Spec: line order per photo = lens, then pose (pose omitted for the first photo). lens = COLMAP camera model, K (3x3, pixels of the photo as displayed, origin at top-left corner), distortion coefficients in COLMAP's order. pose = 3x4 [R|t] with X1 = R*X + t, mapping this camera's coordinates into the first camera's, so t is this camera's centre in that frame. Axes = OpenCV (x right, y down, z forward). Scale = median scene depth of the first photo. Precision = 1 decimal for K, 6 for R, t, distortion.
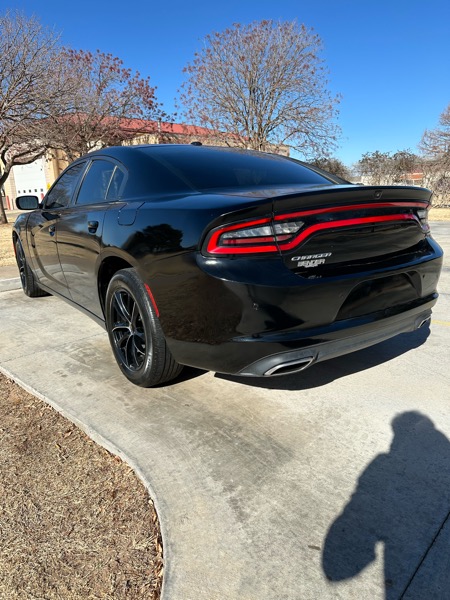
lens RADIAL K [[428.2, 0, 222.6], [0, 428.2, 301.1], [0, 0, 1]] dist [0.025059, -0.035599]
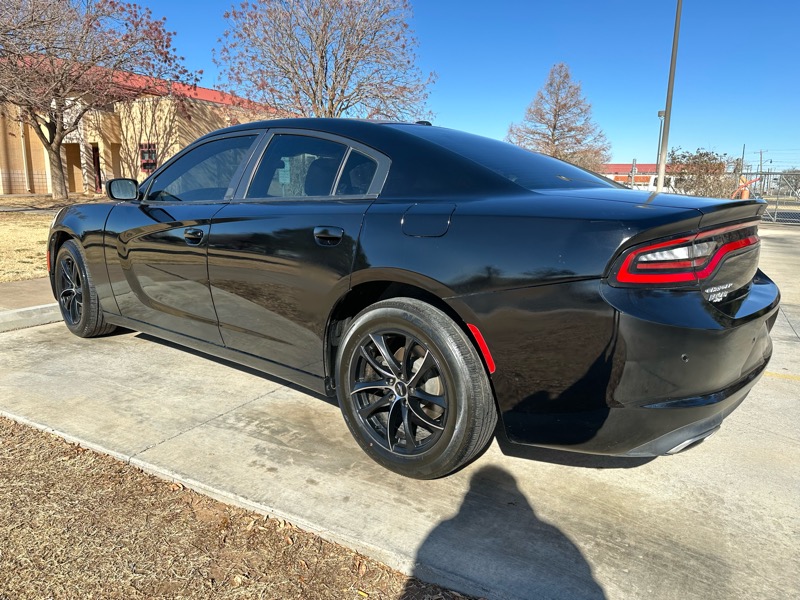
lens RADIAL K [[570.9, 0, 402.0], [0, 570.9, 289.5], [0, 0, 1]] dist [0.025059, -0.035599]
pose [[0.960938, 0.007840, 0.276653, -0.431171], [0.012136, 0.997444, -0.070417, -0.026345], [-0.276498, 0.071023, 0.958387, 0.136575]]
